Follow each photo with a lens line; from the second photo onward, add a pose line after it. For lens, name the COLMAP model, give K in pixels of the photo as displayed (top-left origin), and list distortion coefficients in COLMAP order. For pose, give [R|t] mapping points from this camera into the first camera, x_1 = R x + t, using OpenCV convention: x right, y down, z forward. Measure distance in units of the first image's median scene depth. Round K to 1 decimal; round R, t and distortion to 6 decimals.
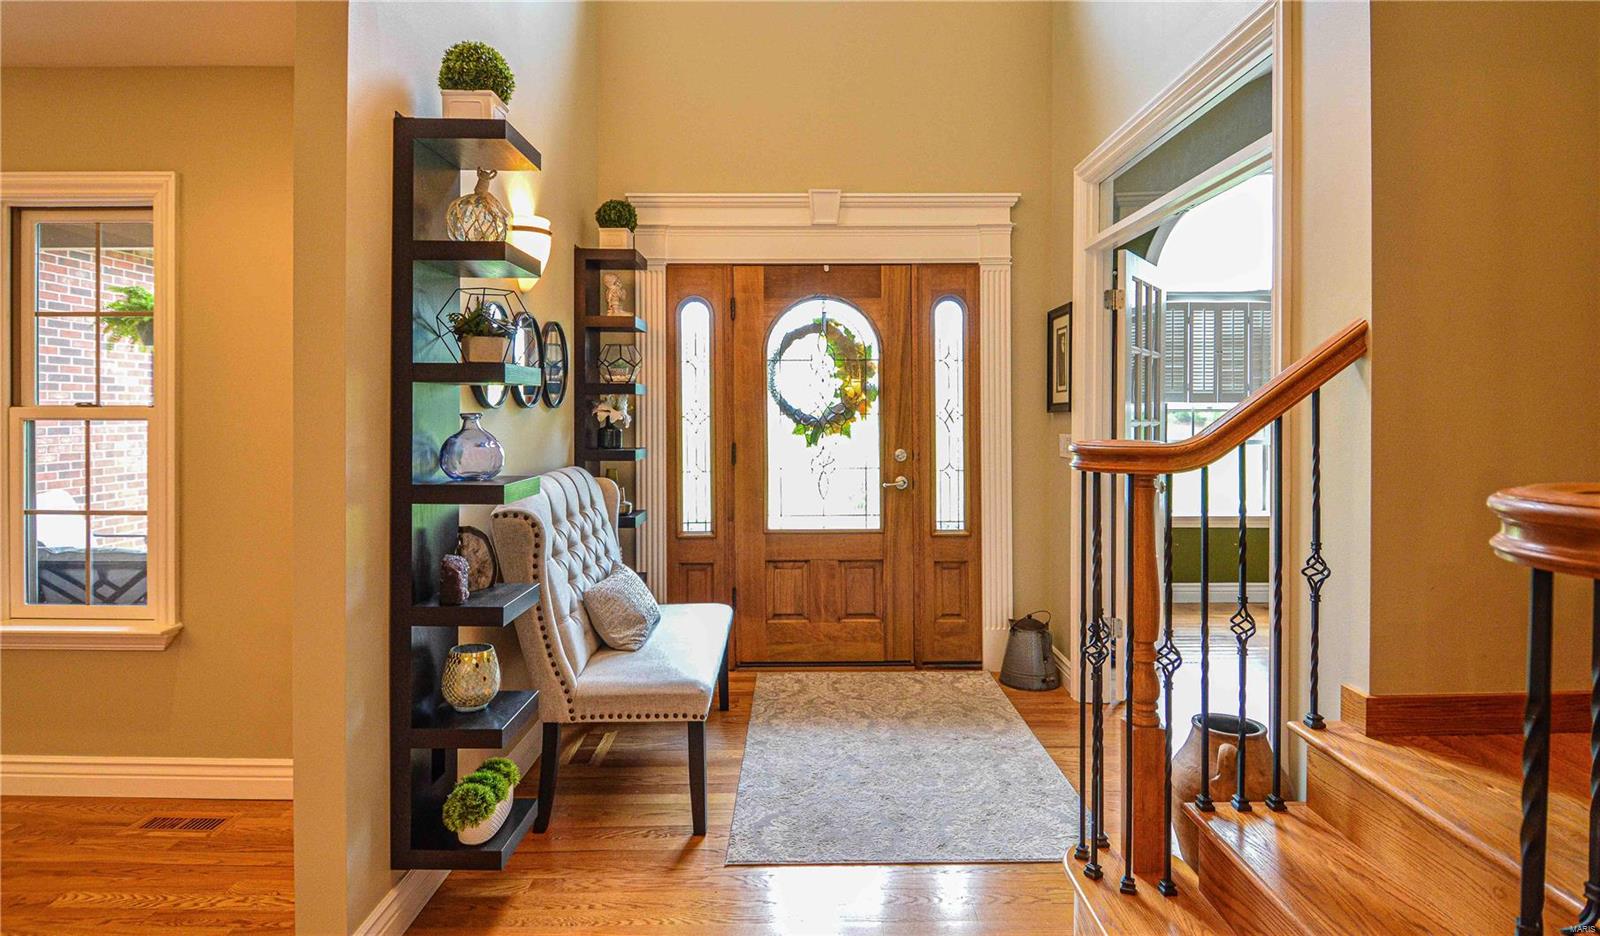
lens RADIAL K [[795.0, 0, 888.0], [0, 795.0, 410.7], [0, 0, 1]] dist [0.028492, 0.000308]
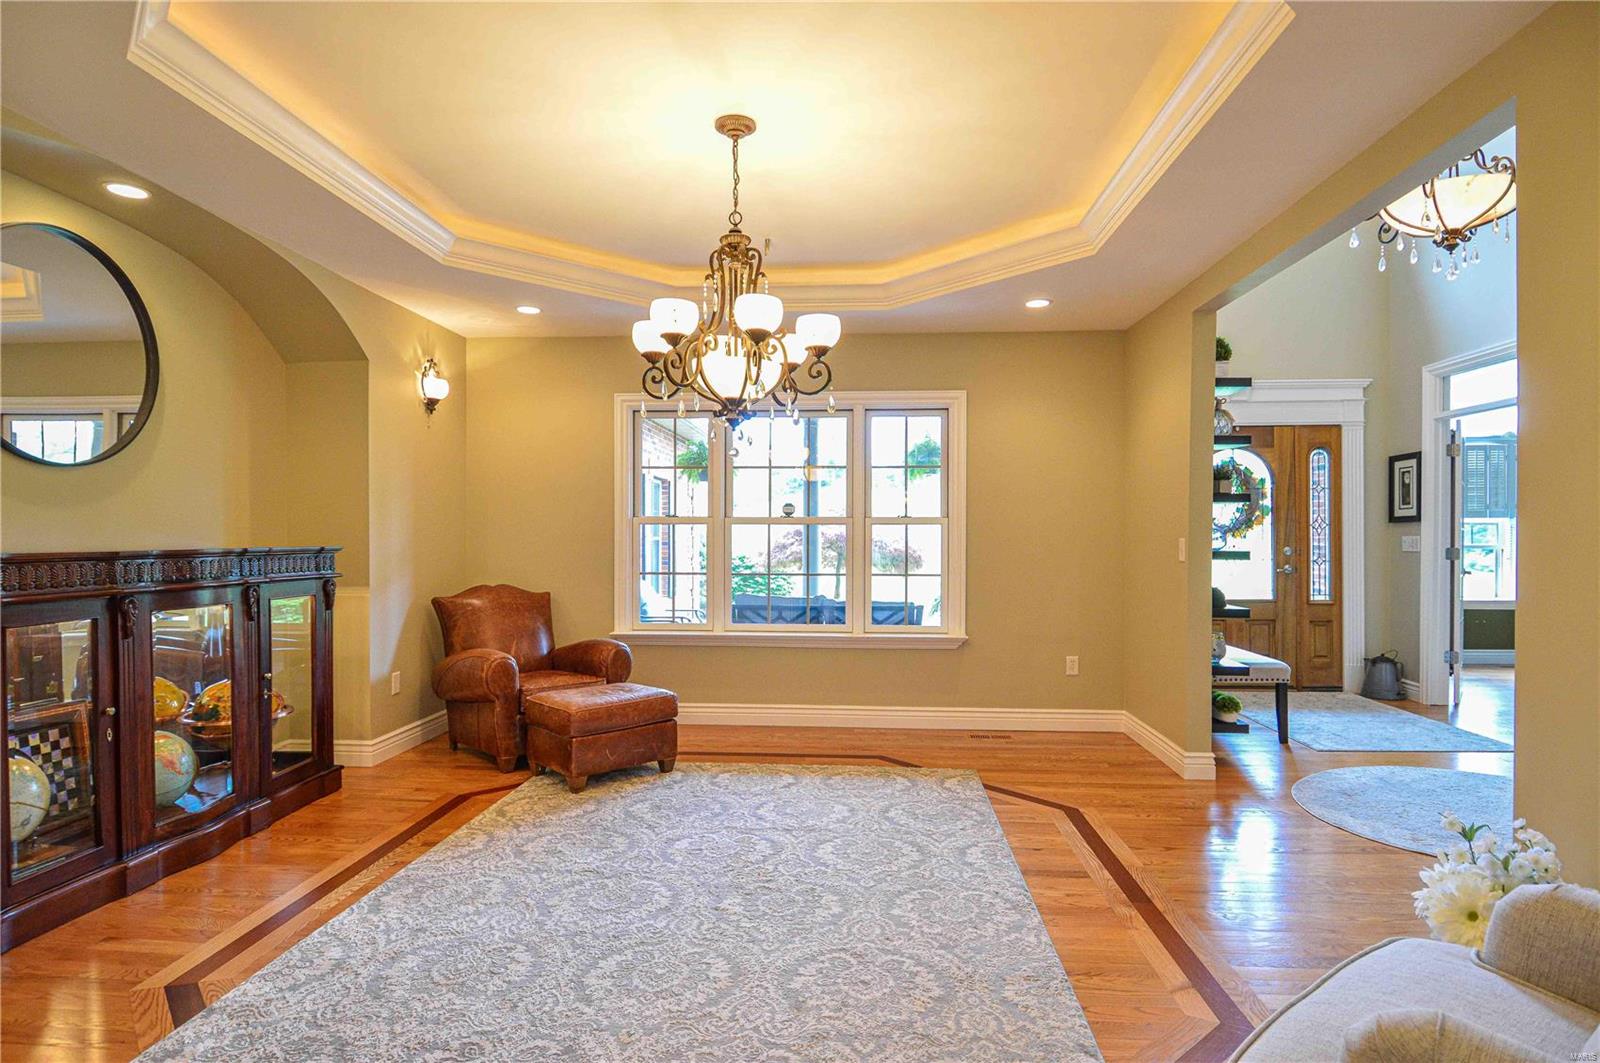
lens RADIAL K [[868.8, 0, 808.3], [0, 868.8, 538.8], [0, 0, 1]] dist [0.004052, -0.001144]
pose [[0.998192, 0.000918, -0.060102, -0.800340], [-0.000729, 0.999995, 0.003160, 0.027930], [0.060105, -0.003111, 0.998187, -0.718799]]
